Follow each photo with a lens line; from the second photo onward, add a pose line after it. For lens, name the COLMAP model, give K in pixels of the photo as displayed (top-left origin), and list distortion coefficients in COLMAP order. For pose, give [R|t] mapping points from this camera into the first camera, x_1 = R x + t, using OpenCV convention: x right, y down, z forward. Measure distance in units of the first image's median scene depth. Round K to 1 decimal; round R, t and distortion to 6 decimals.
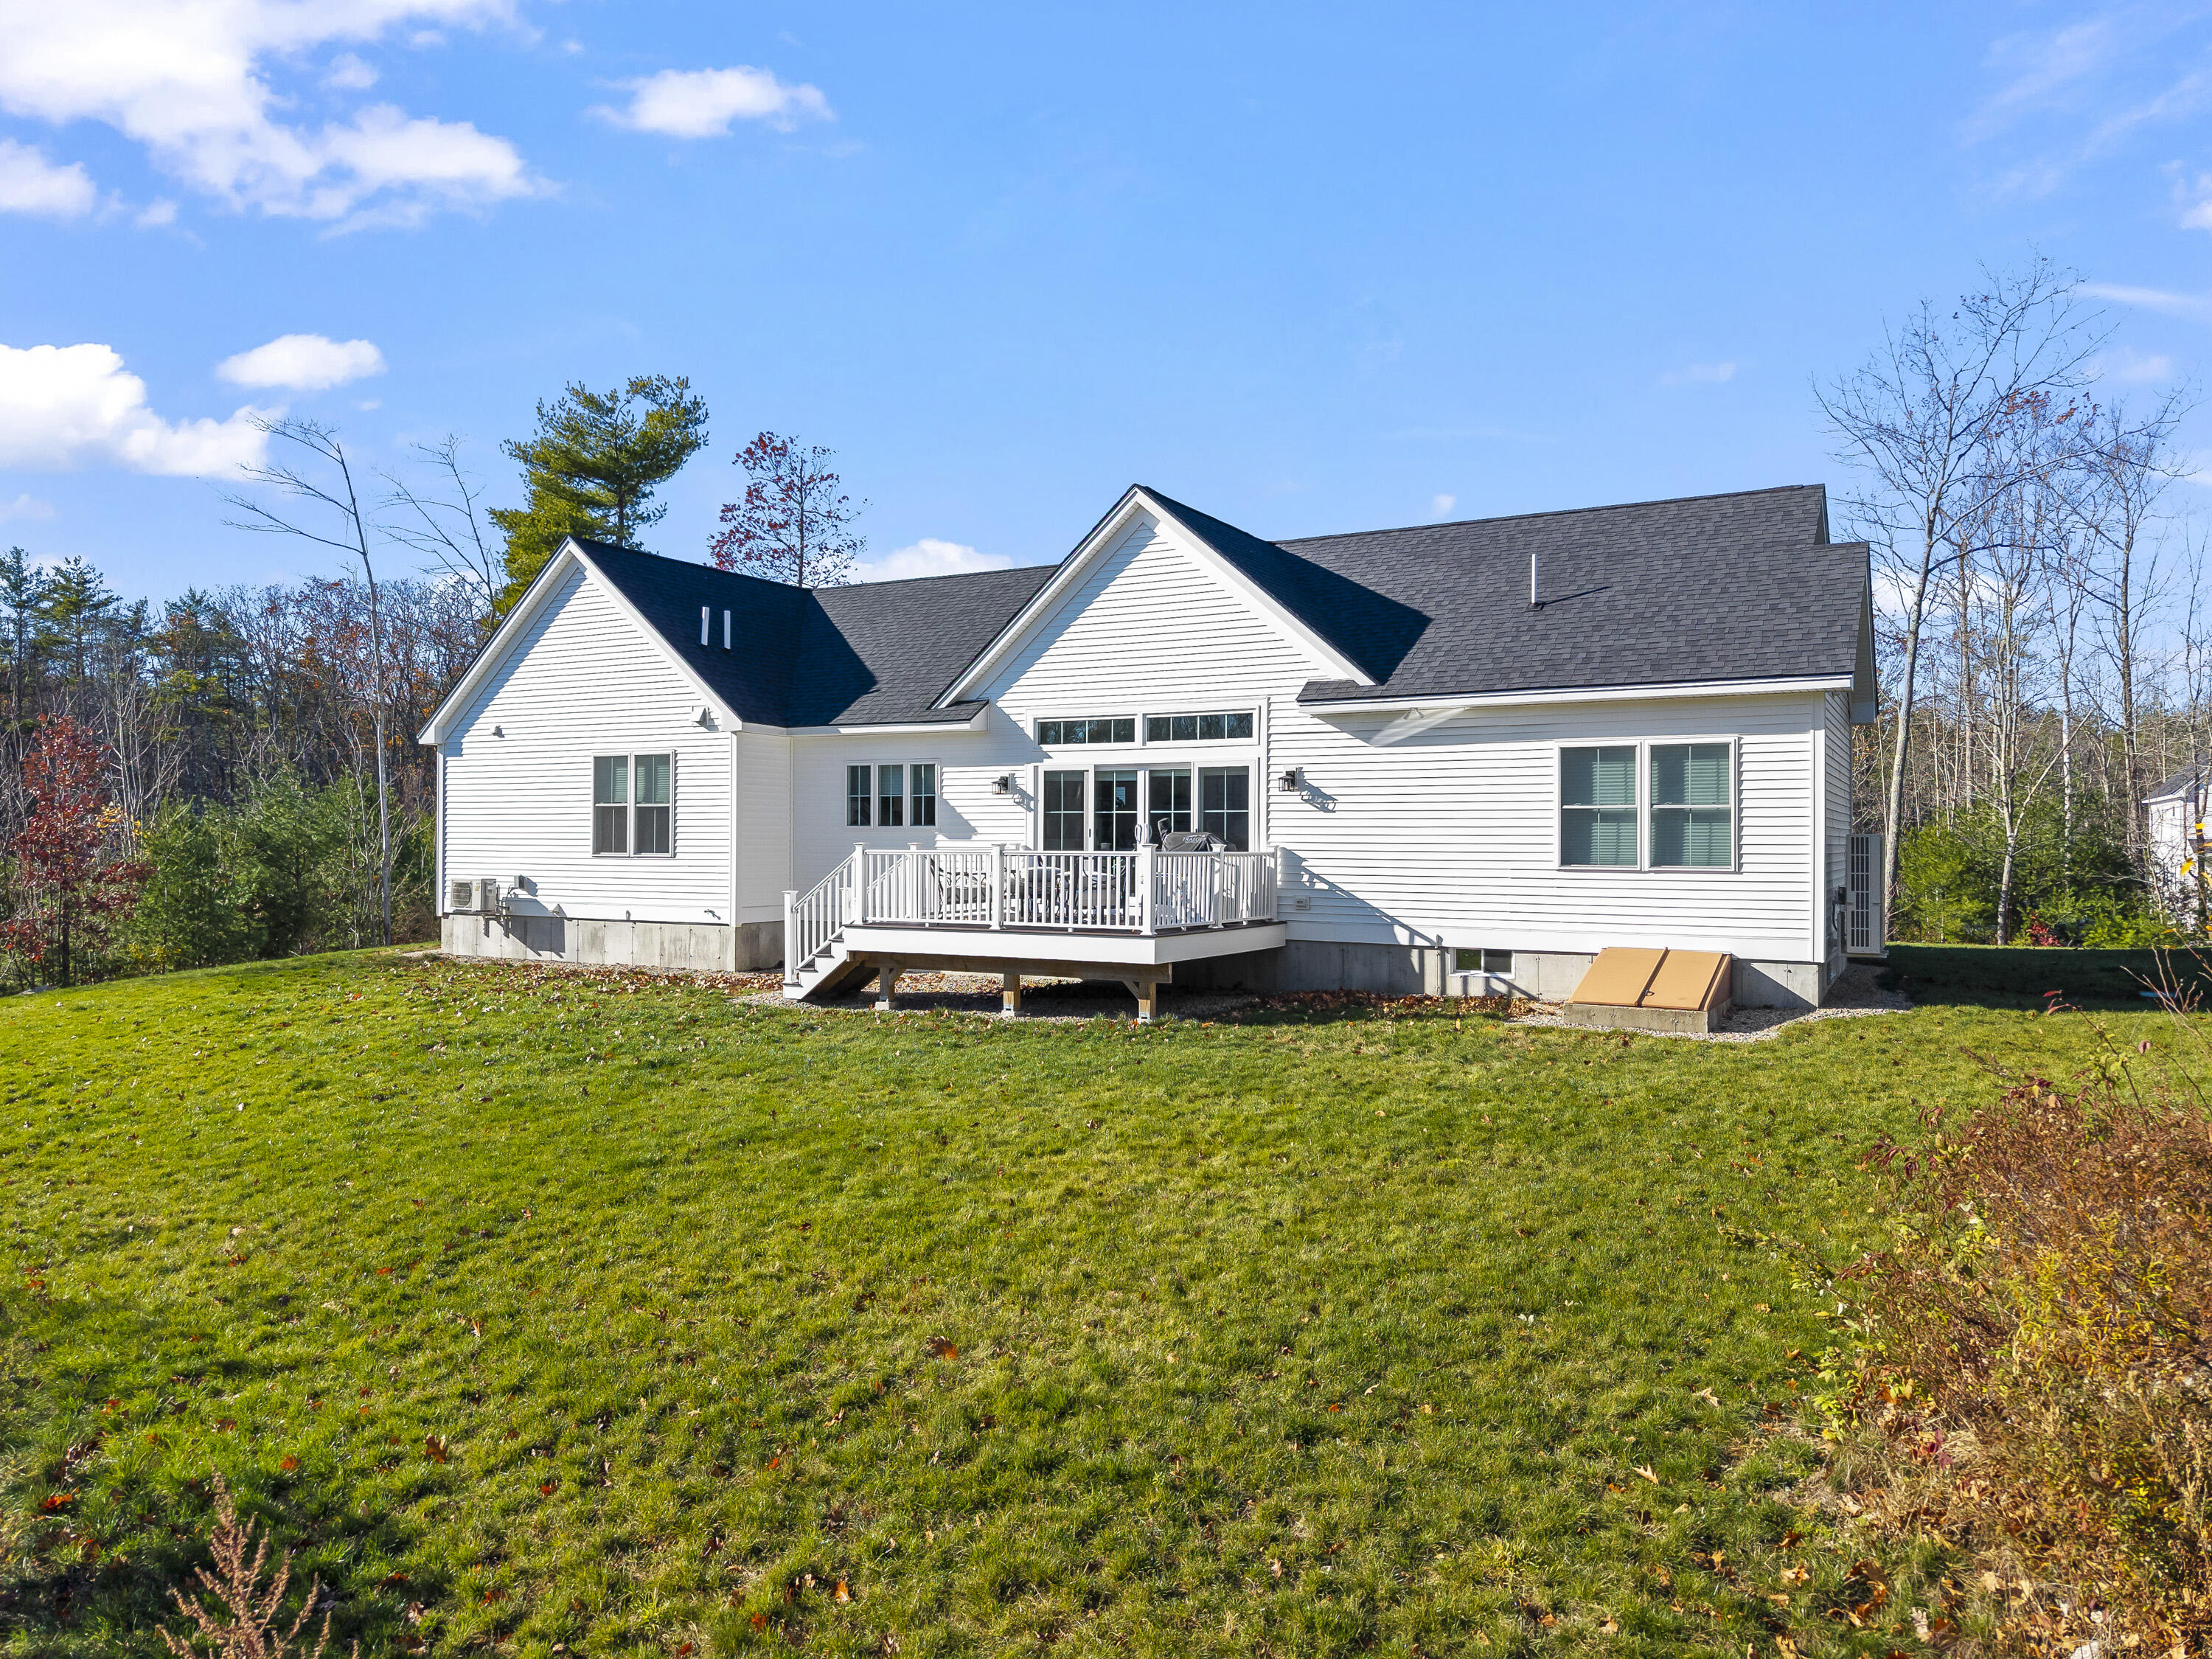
lens RADIAL K [[1515.8, 0, 1037.0], [0, 1515.8, 914.5], [0, 0, 1]] dist [0.013282, -0.000562]
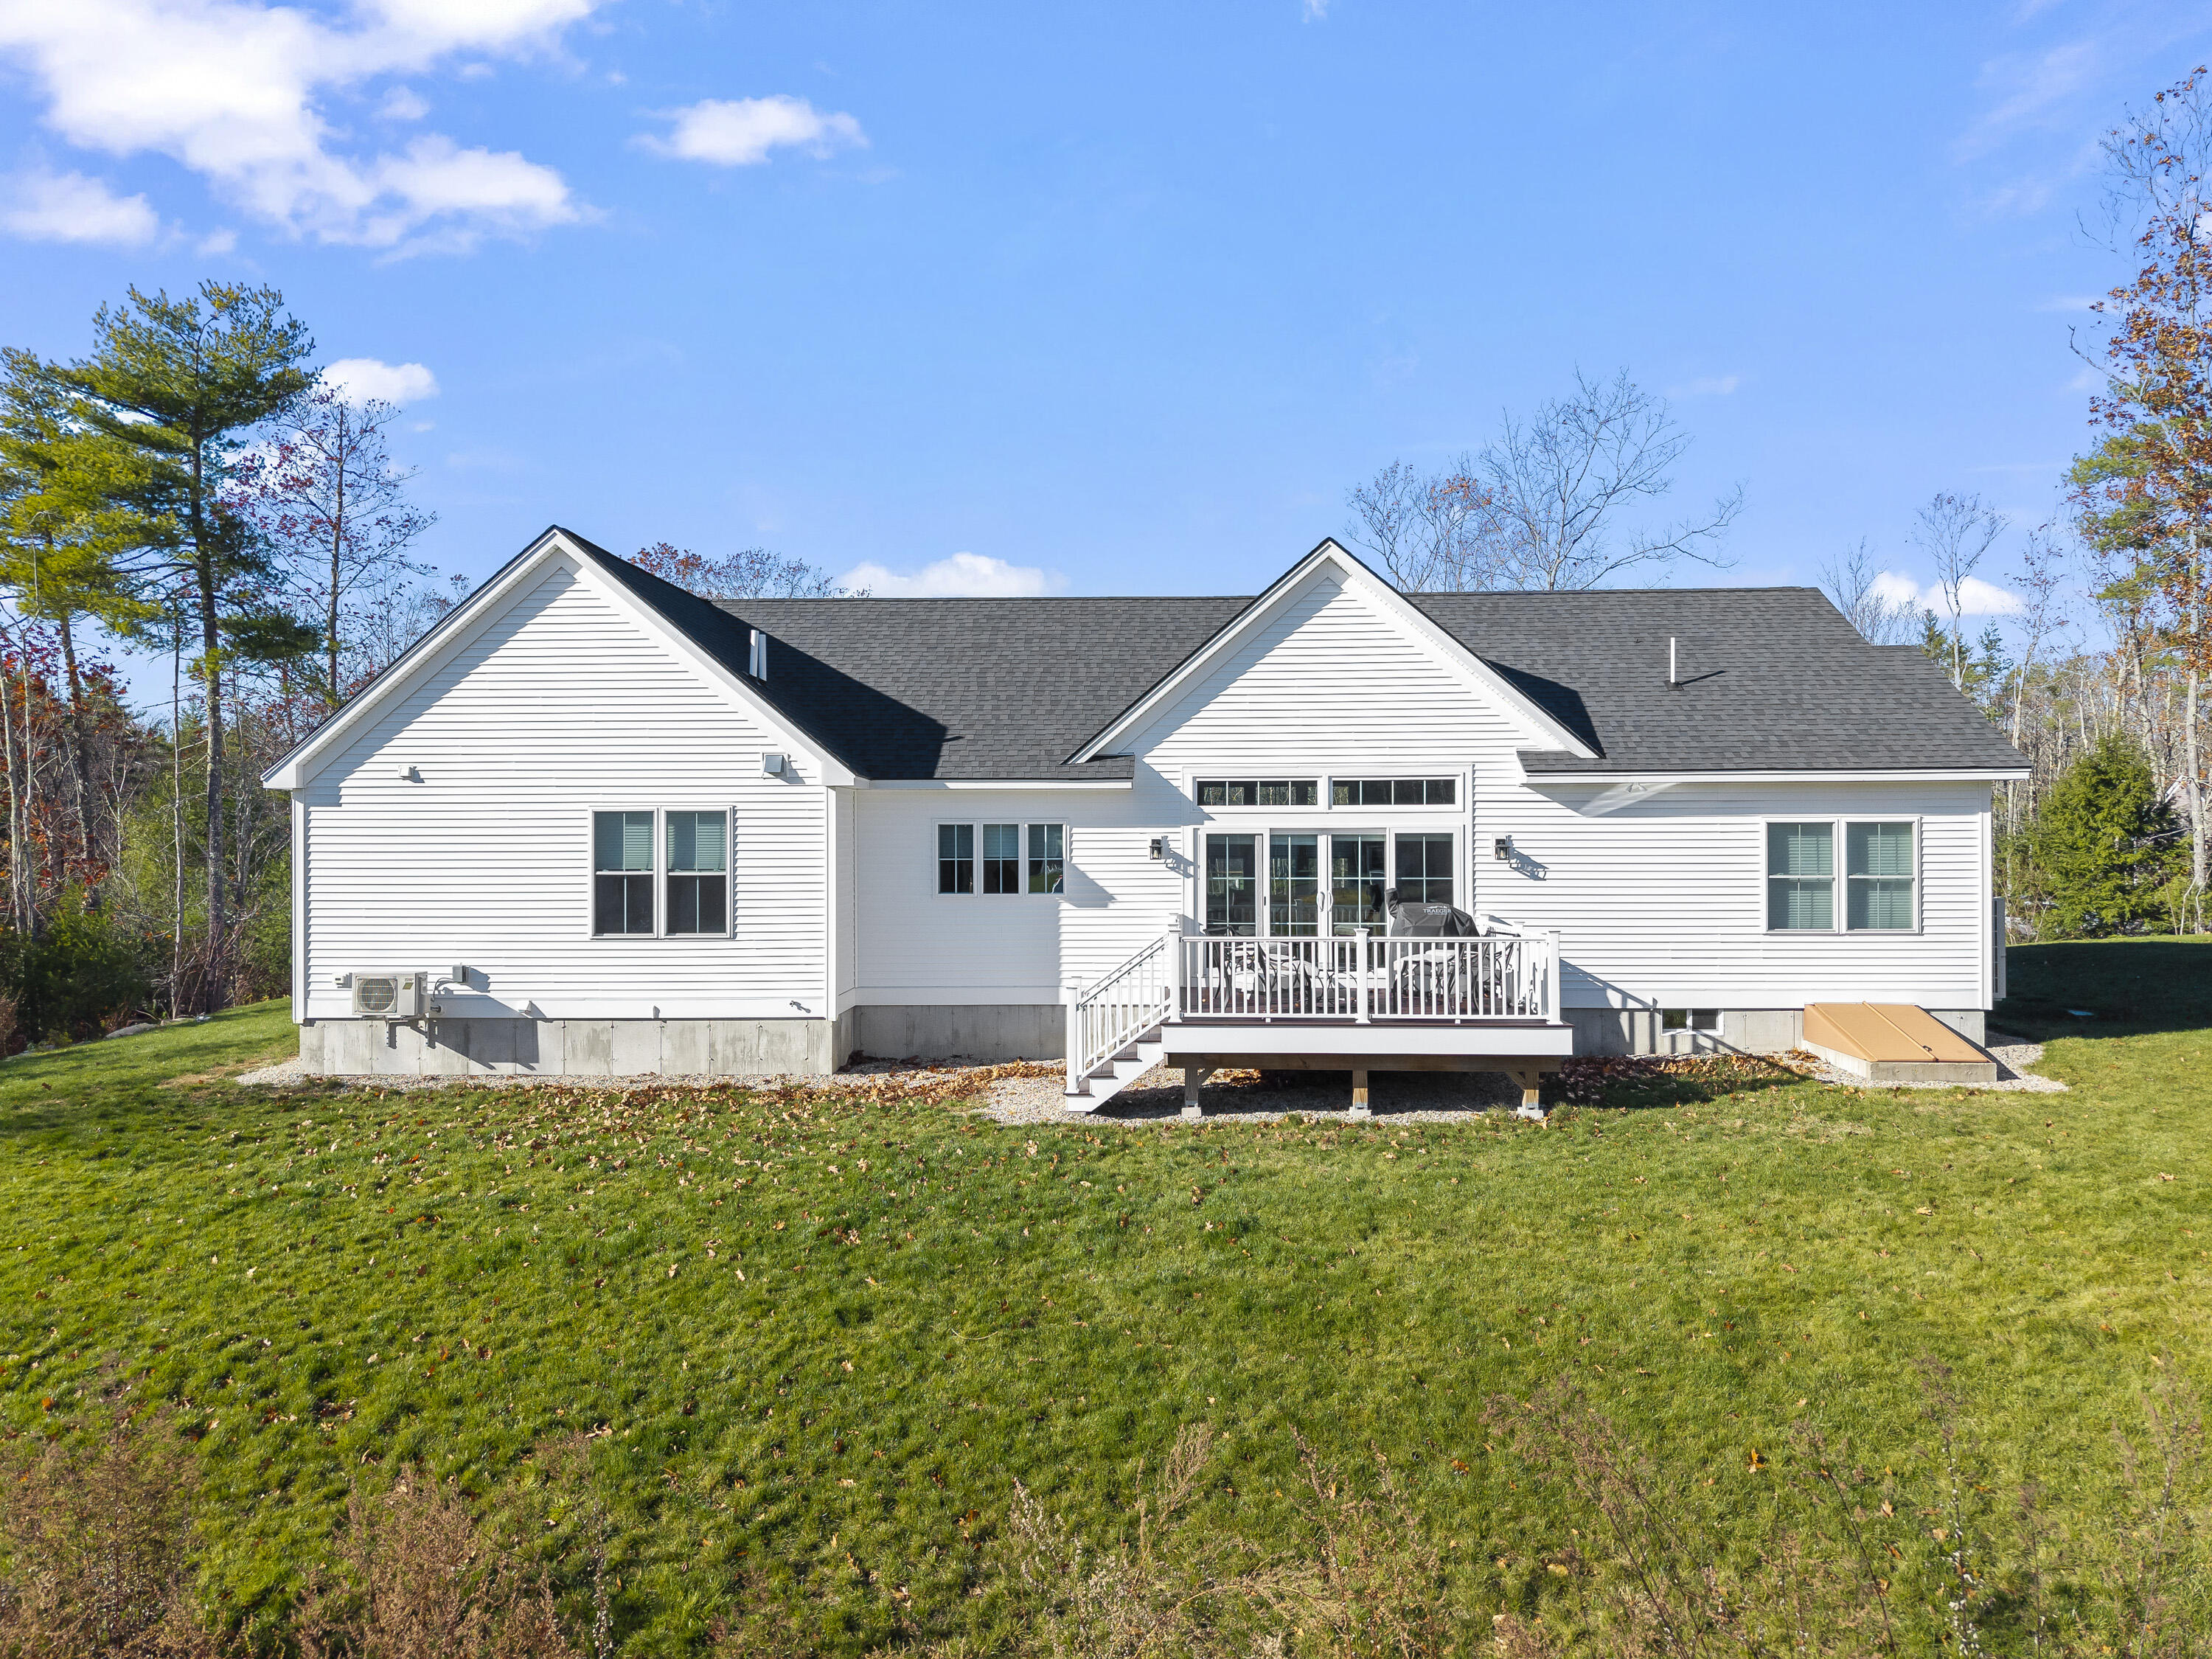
lens RADIAL K [[1502.1, 0, 1106.0], [0, 1502.1, 829.5], [0, 0, 1]] dist [0.015761, -0.003614]
pose [[0.885574, -0.011096, 0.464365, -0.485863], [0.031536, 0.998844, -0.036275, -0.067522], [-0.463426, 0.046769, 0.884901, 0.220895]]
